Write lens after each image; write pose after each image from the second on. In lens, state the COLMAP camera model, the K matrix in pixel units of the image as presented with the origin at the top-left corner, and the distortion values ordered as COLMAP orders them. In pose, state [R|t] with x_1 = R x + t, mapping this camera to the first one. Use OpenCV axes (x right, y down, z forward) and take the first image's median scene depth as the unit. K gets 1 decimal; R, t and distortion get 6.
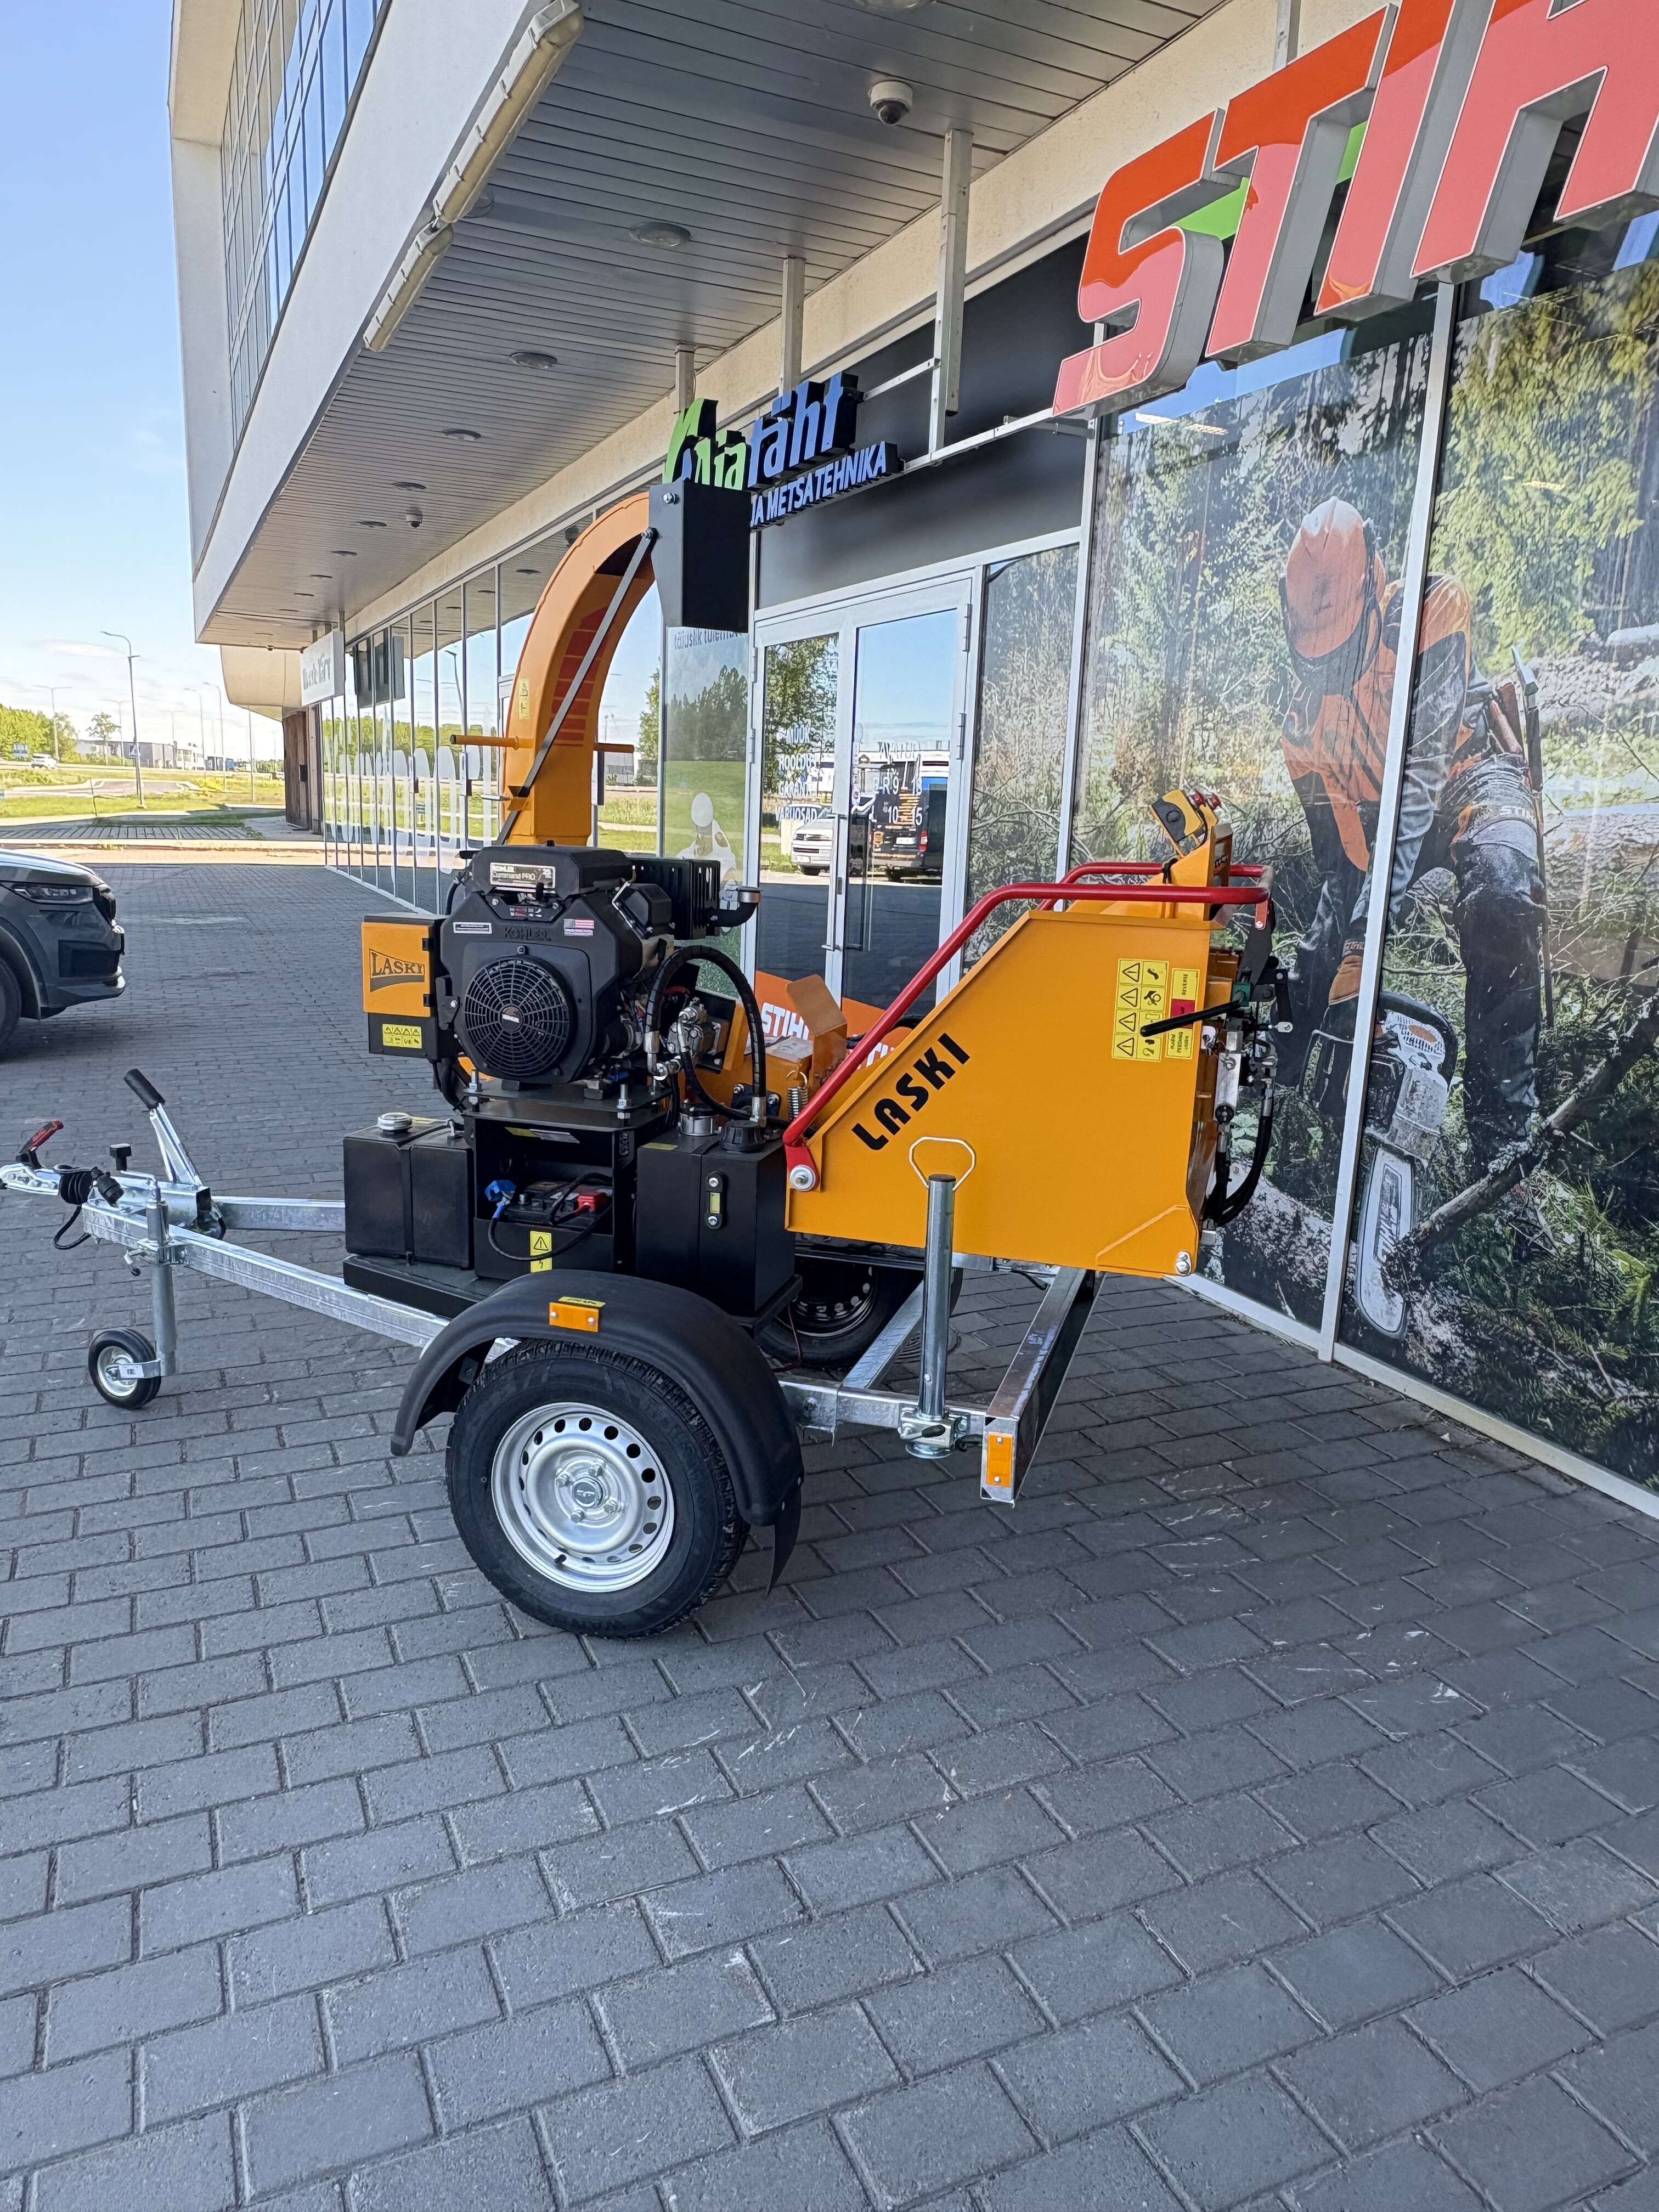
lens RADIAL K [[1482.1, 0, 823.0], [0, 1482.1, 1103.5], [0, 0, 1]] dist [-0.017908, 0.029020]
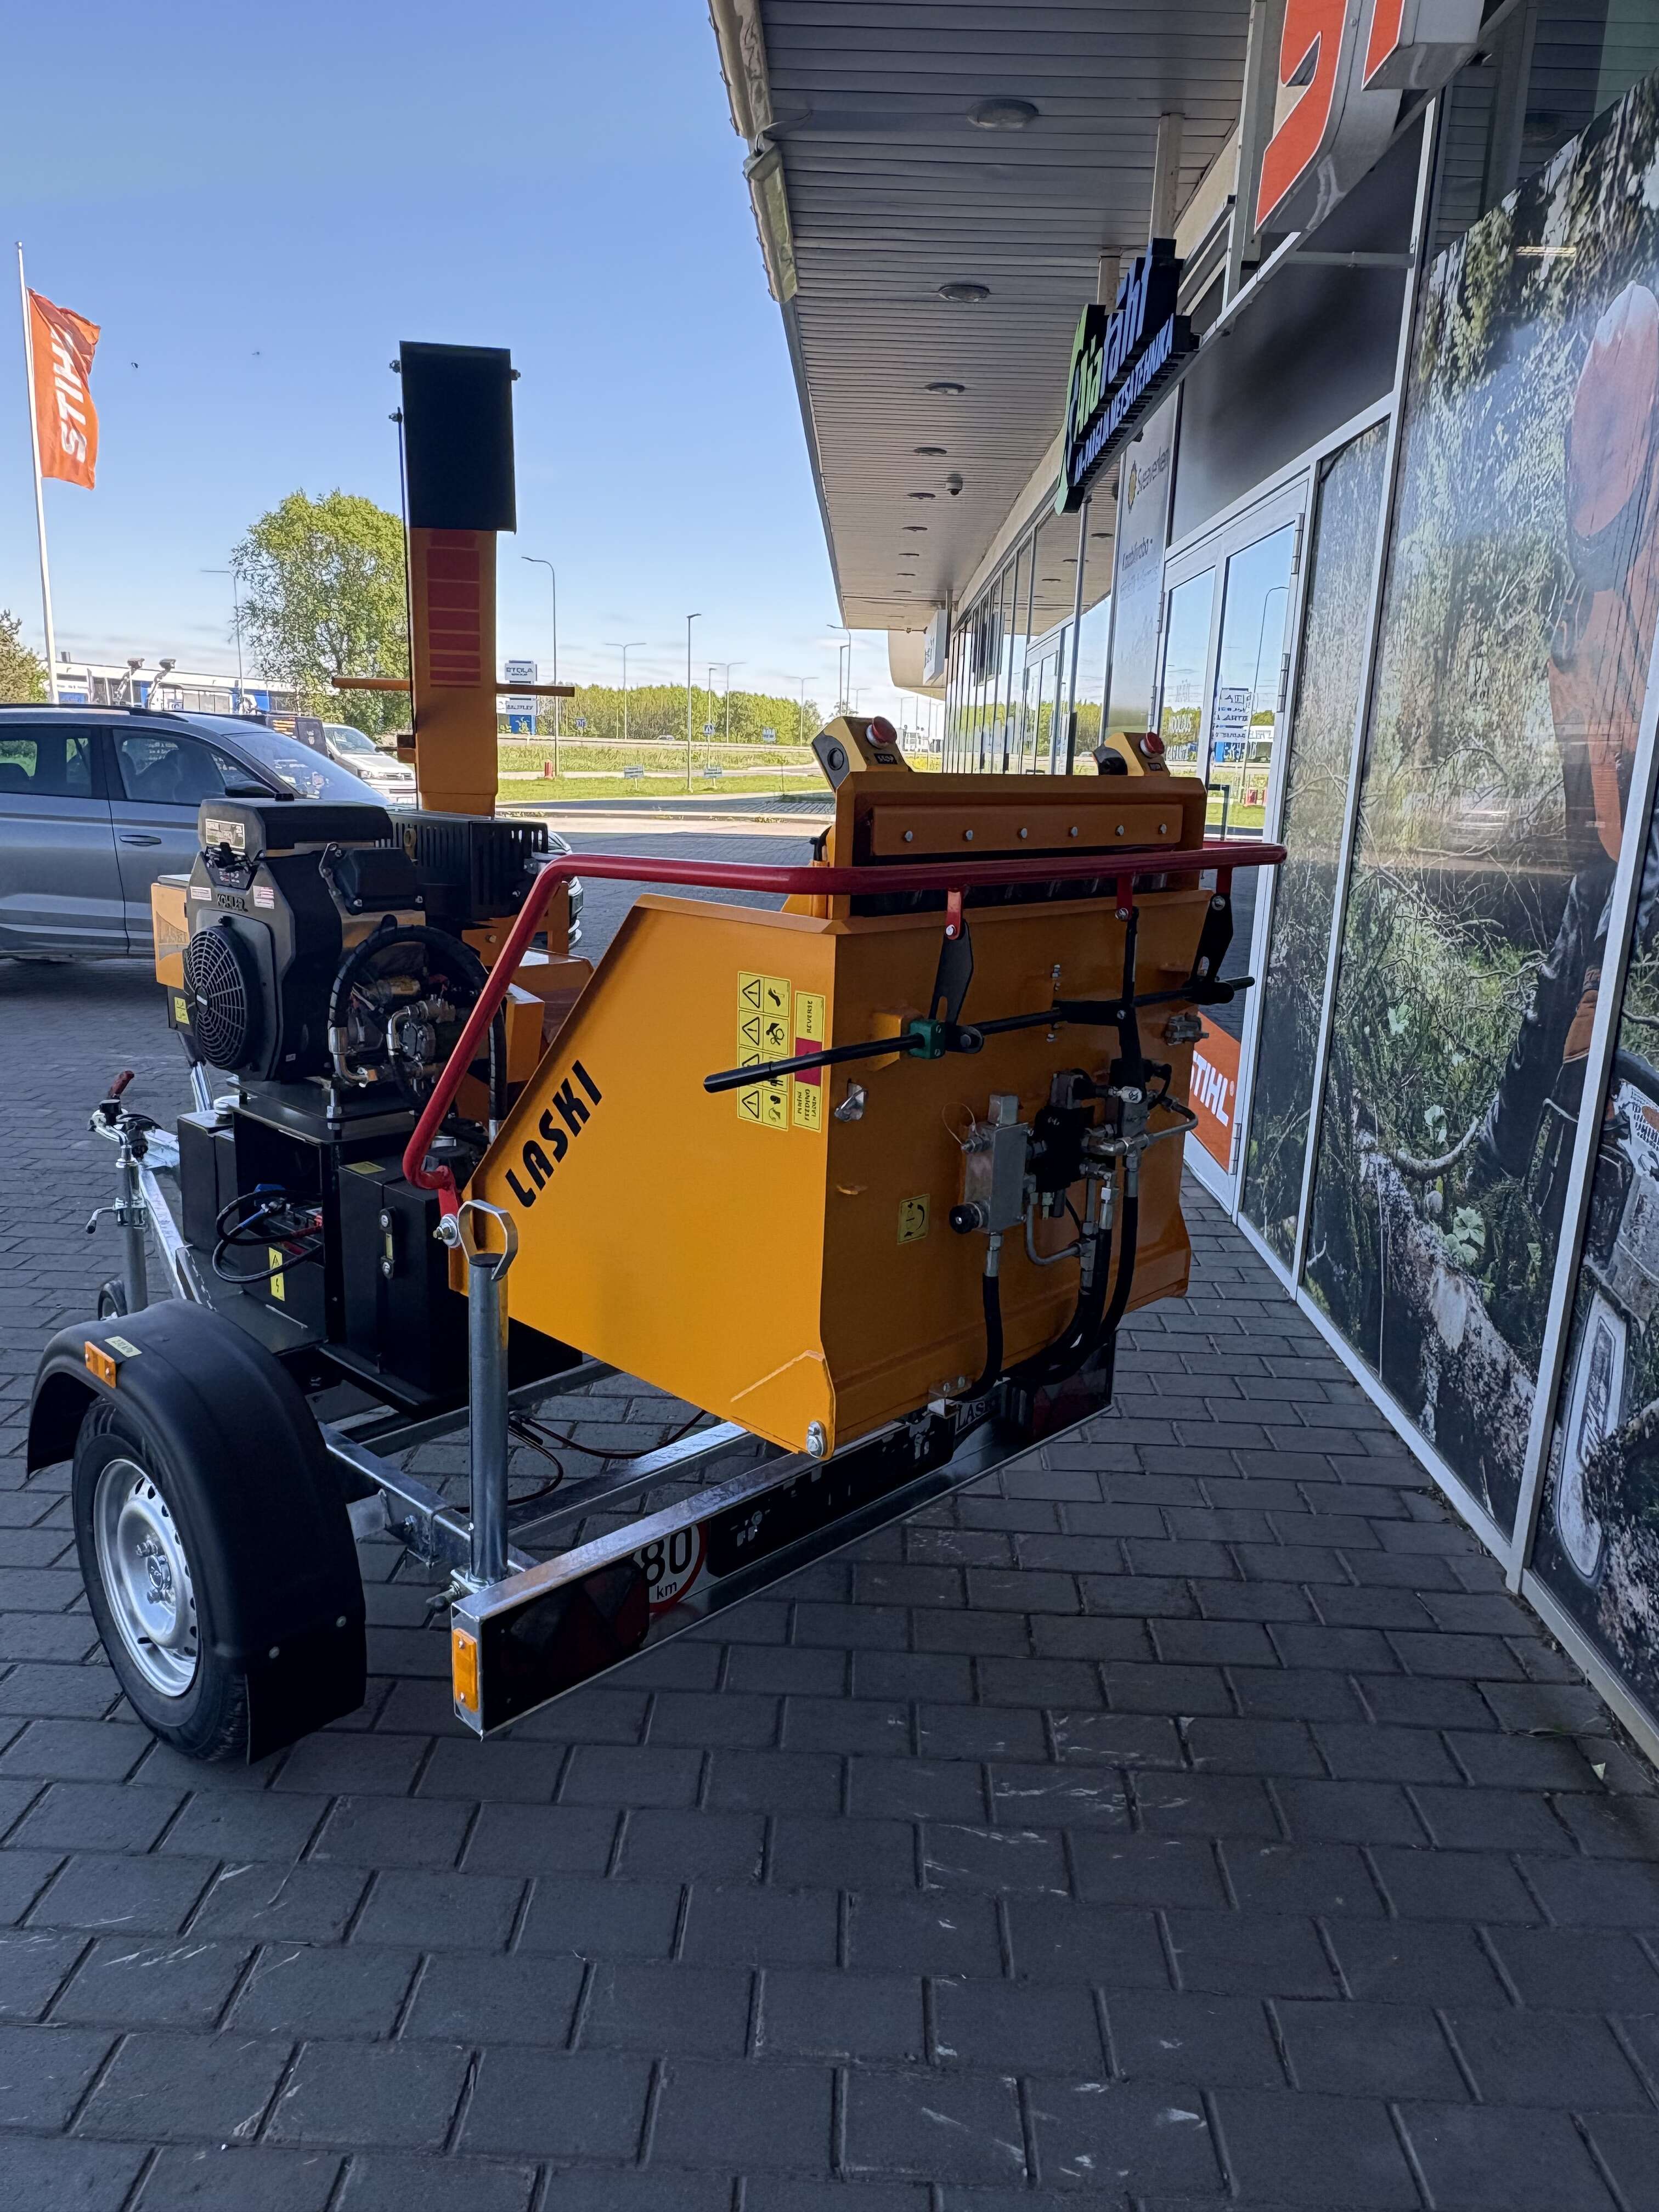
lens RADIAL K [[1479.4, 0, 821.5], [0, 1479.4, 1096.7], [0, 0, 1]] dist [-0.007106, 0.004836]
pose [[0.897607, 0.094863, -0.430469, 0.351650], [-0.091386, 0.995399, 0.028800, -0.042979], [0.431220, 0.013488, 0.902146, 0.278587]]
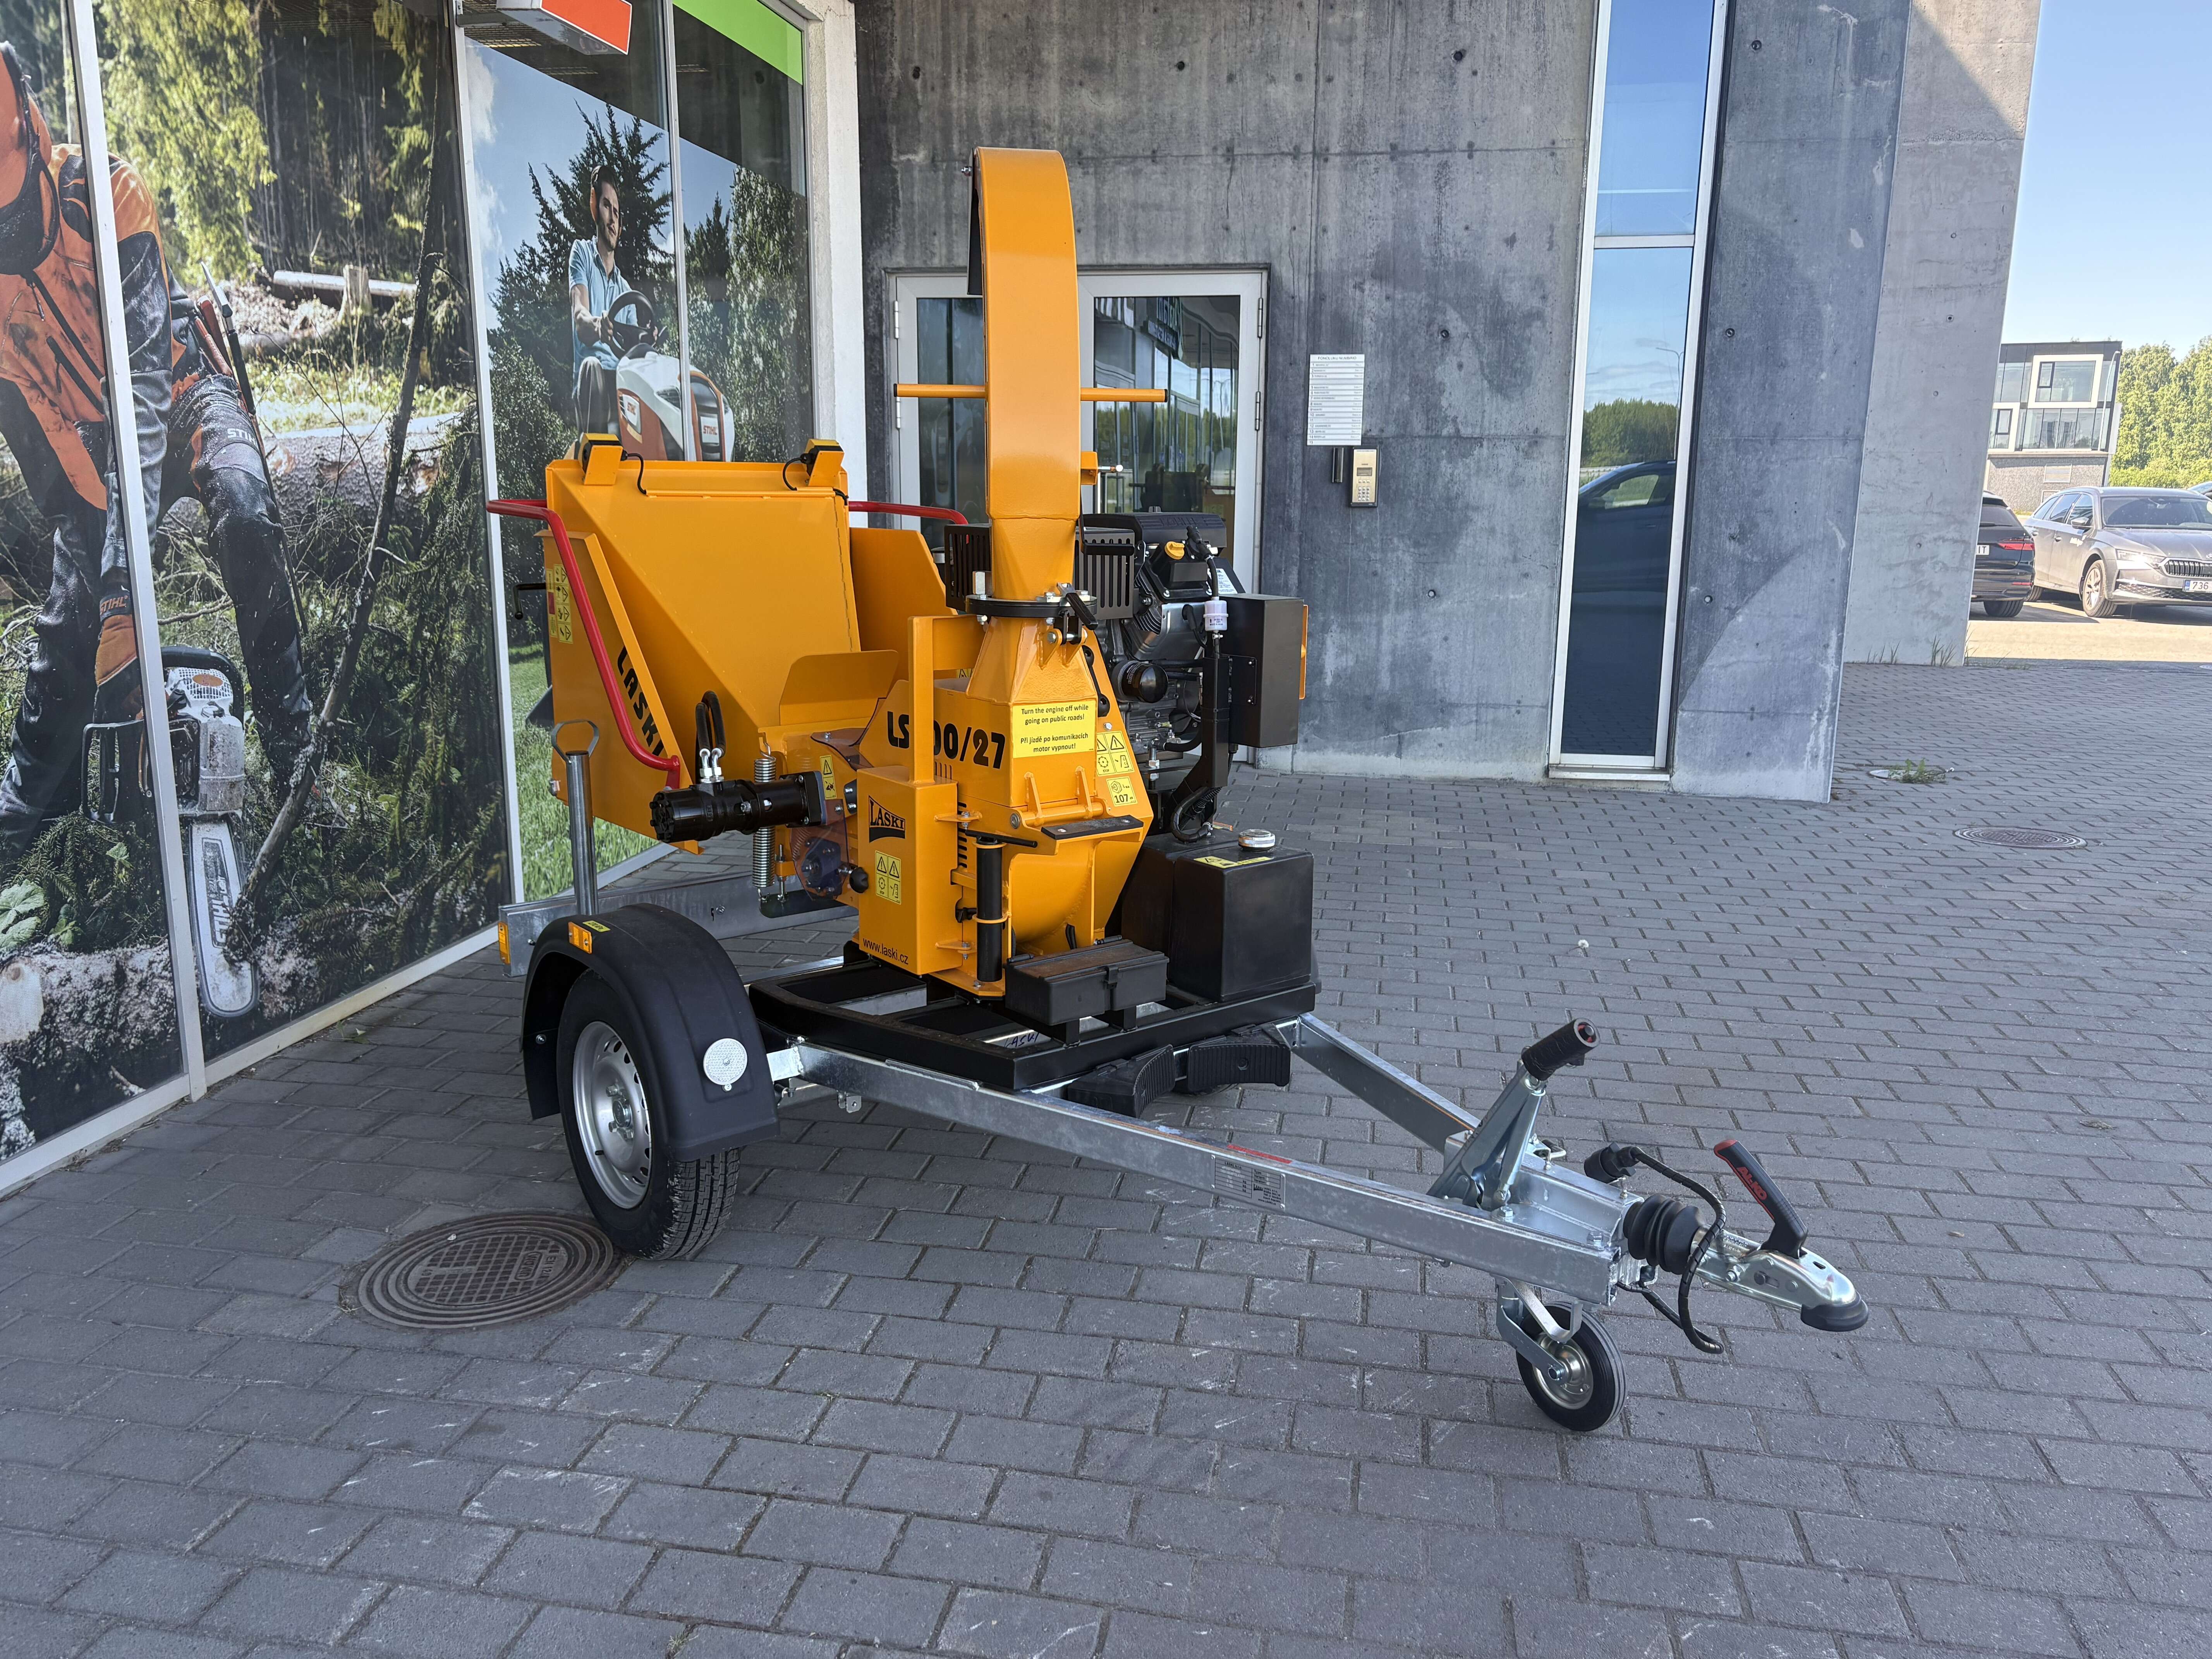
lens RADIAL K [[1690.9, 0, 1094.0], [0, 1690.9, 850.7], [0, 0, 1]] dist [0.035788, -0.054123]
pose [[-0.820173, -0.166067, 0.547483, -0.627394], [0.078276, 0.915373, 0.394924, -0.318781], [-0.566735, 0.366761, -0.737765, 1.484081]]
